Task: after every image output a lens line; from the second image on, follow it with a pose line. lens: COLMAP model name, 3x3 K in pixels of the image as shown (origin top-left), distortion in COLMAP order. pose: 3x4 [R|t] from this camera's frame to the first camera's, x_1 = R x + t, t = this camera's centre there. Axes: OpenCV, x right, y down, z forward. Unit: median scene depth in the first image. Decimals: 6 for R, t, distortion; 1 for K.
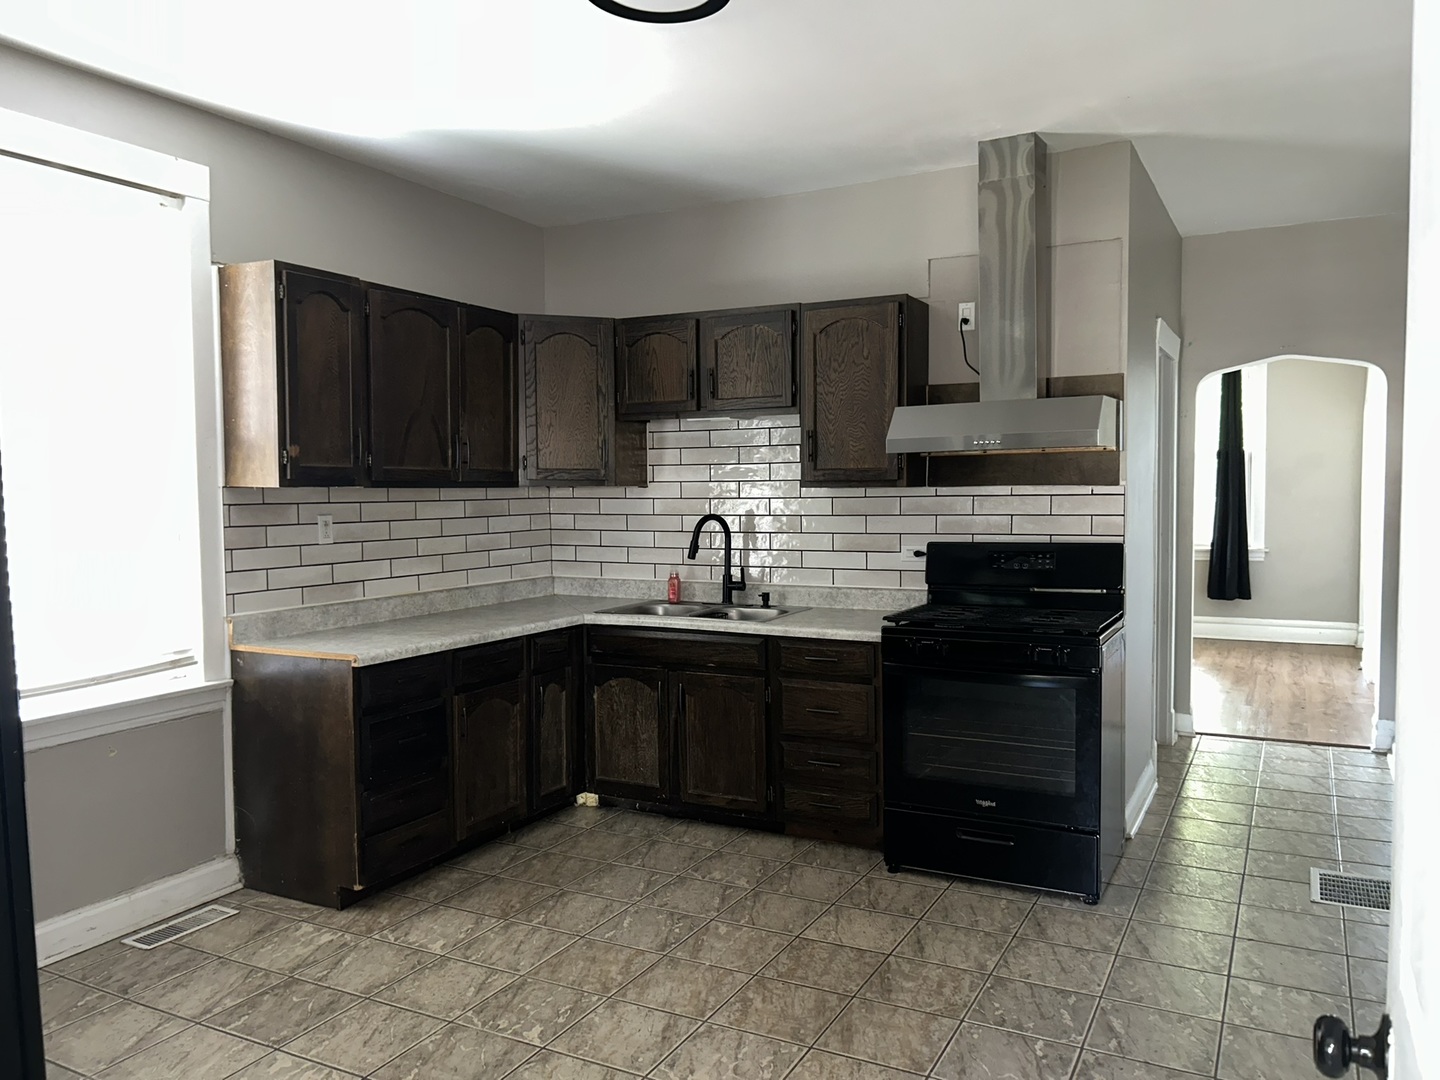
lens RADIAL K [[1083.3, 0, 712.7], [0, 1083.3, 548.4], [0, 0, 1]] dist [0.041725, -0.043277]
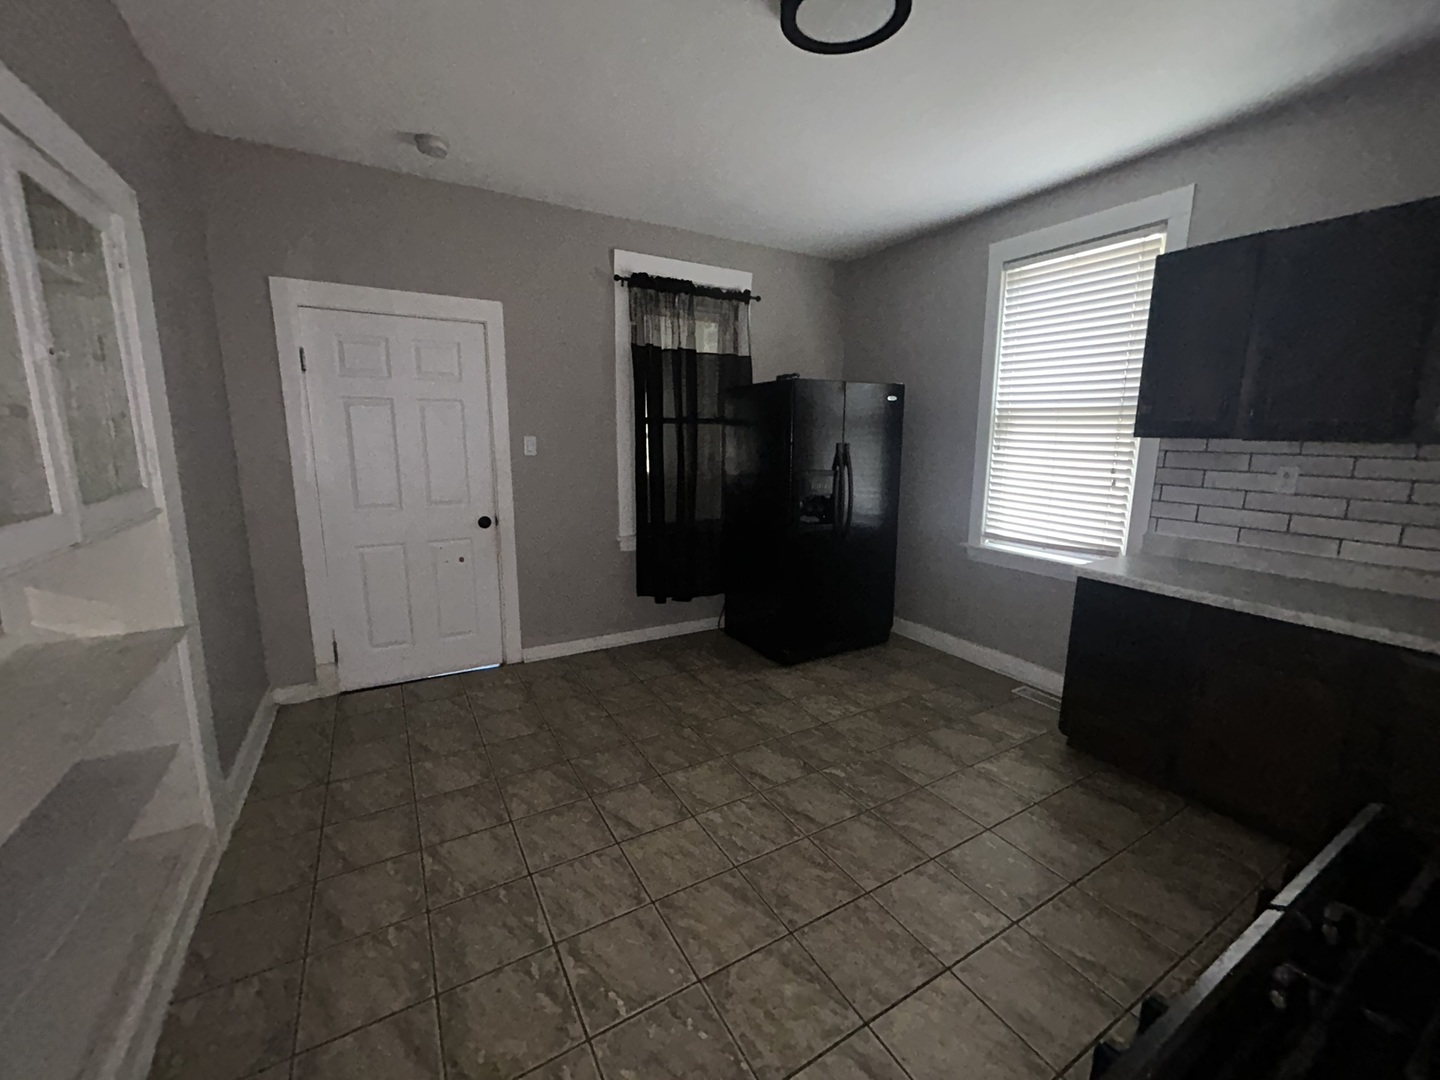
lens RADIAL K [[582.0, 0, 724.1], [0, 582.0, 532.6], [0, 0, 1]] dist [0.002154, -0.000125]
pose [[-0.513855, 0.156211, -0.843535, 0.449317], [-0.051095, 0.975963, 0.211860, -0.065248], [0.856354, 0.151966, -0.493522, 0.904521]]
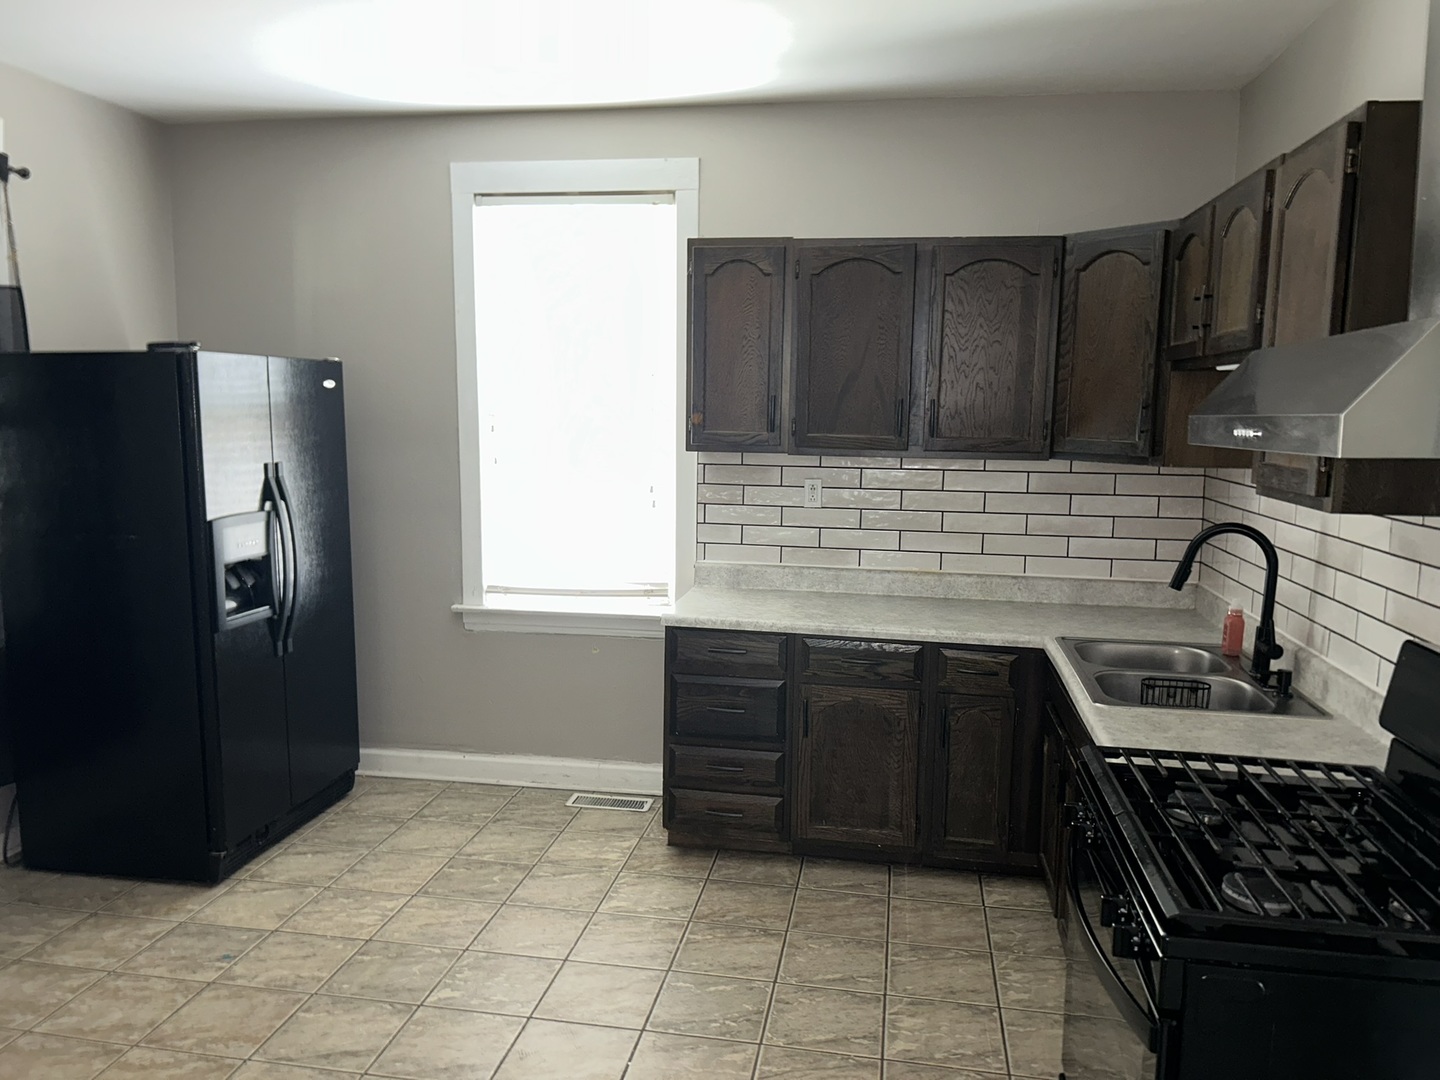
lens RADIAL K [[1083.3, 0, 711.6], [0, 1083.3, 540.9], [0, 0, 1]] dist [0.041725, -0.043277]
pose [[0.315567, 0.134846, -0.939273, 0.614501], [-0.072646, 0.990379, 0.117776, -0.092877], [0.946118, 0.031068, 0.322327, 0.650859]]
